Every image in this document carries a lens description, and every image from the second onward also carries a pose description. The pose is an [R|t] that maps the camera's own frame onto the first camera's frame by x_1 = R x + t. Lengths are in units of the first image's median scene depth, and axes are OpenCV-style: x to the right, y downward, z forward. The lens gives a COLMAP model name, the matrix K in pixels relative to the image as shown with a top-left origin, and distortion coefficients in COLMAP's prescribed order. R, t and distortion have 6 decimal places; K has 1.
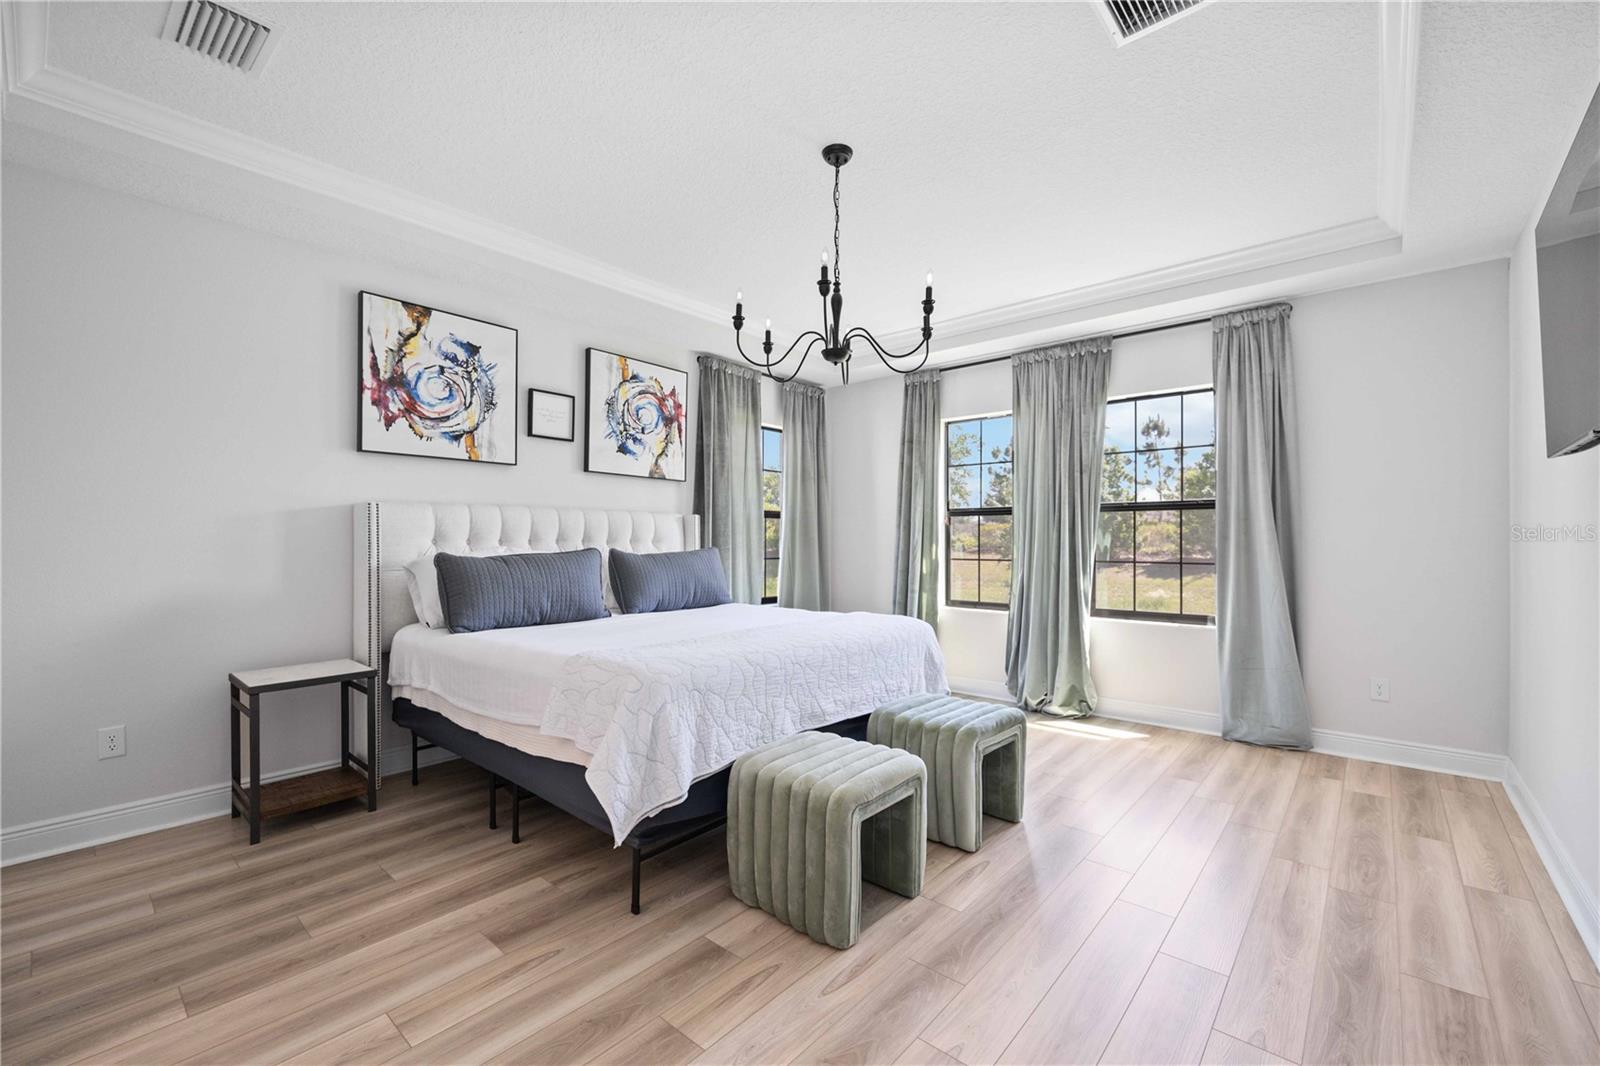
lens RADIAL K [[643.6, 0, 802.3], [0, 643.6, 538.1], [0, 0, 1]] dist [0.000778, 0.000181]
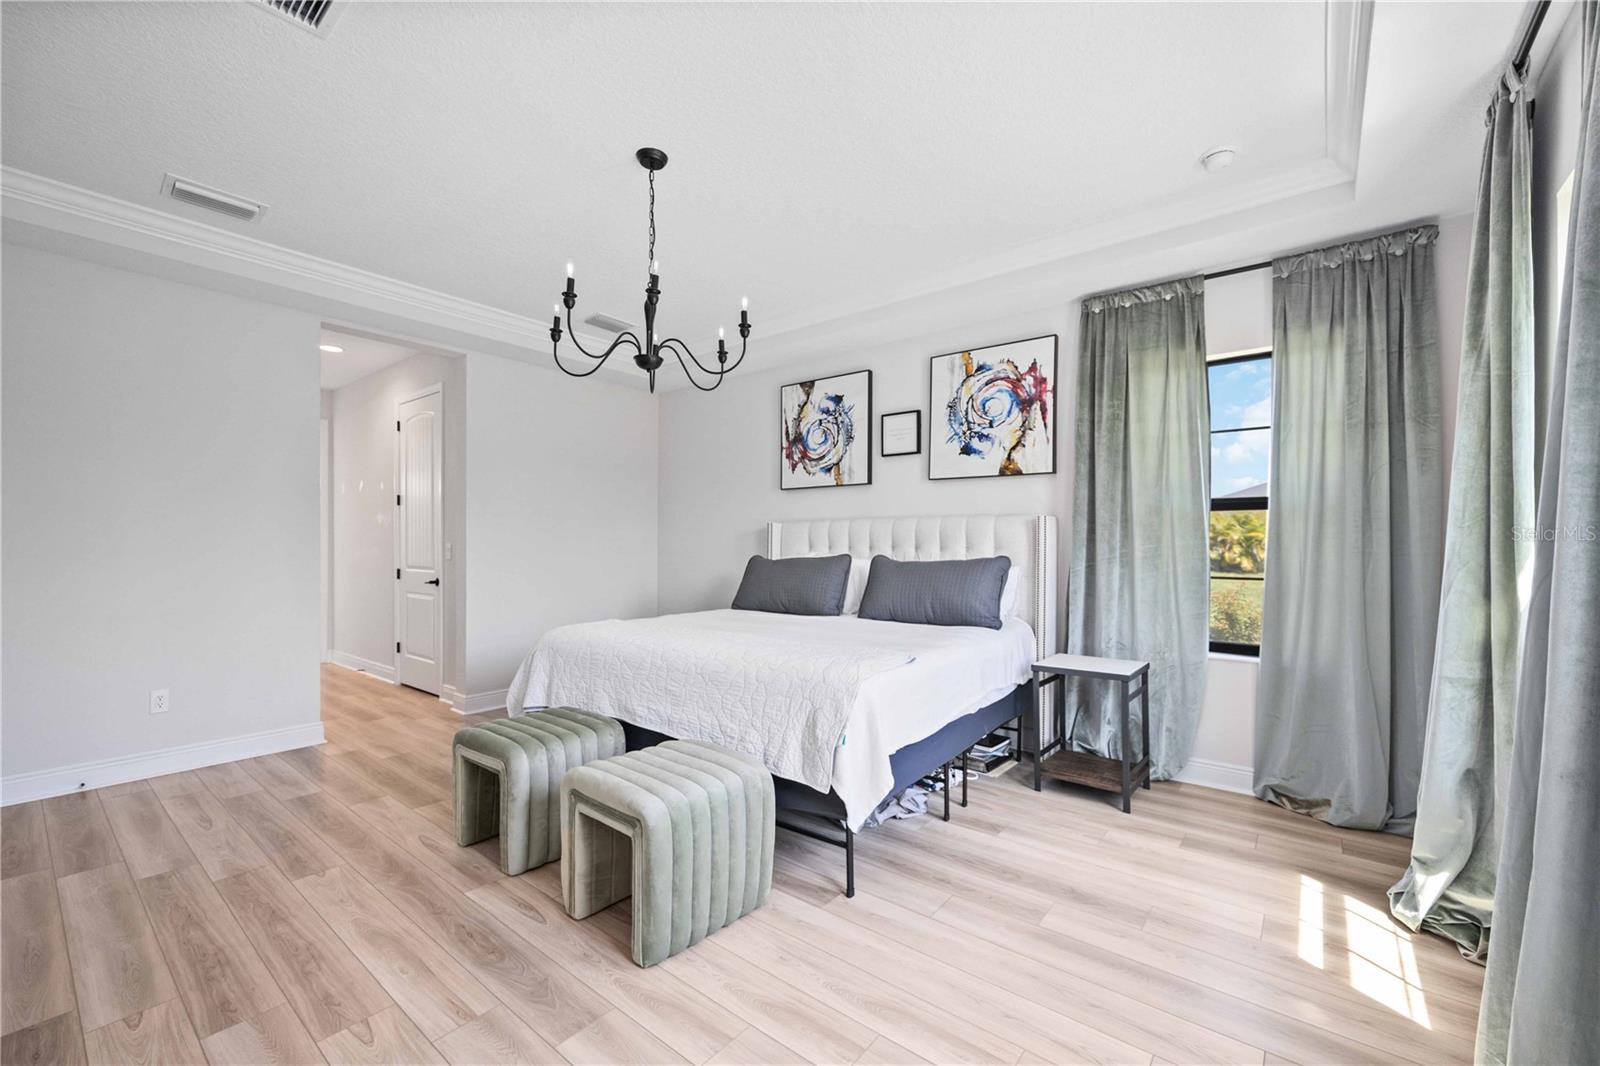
lens RADIAL K [[643.6, 0, 802.7], [0, 643.6, 541.4], [0, 0, 1]] dist [0.000778, 0.000181]
pose [[0.065077, -0.007286, -0.997854, 0.651153], [0.003069, 0.999970, -0.007101, 0.000625], [0.997875, -0.002600, 0.065098, 0.713718]]
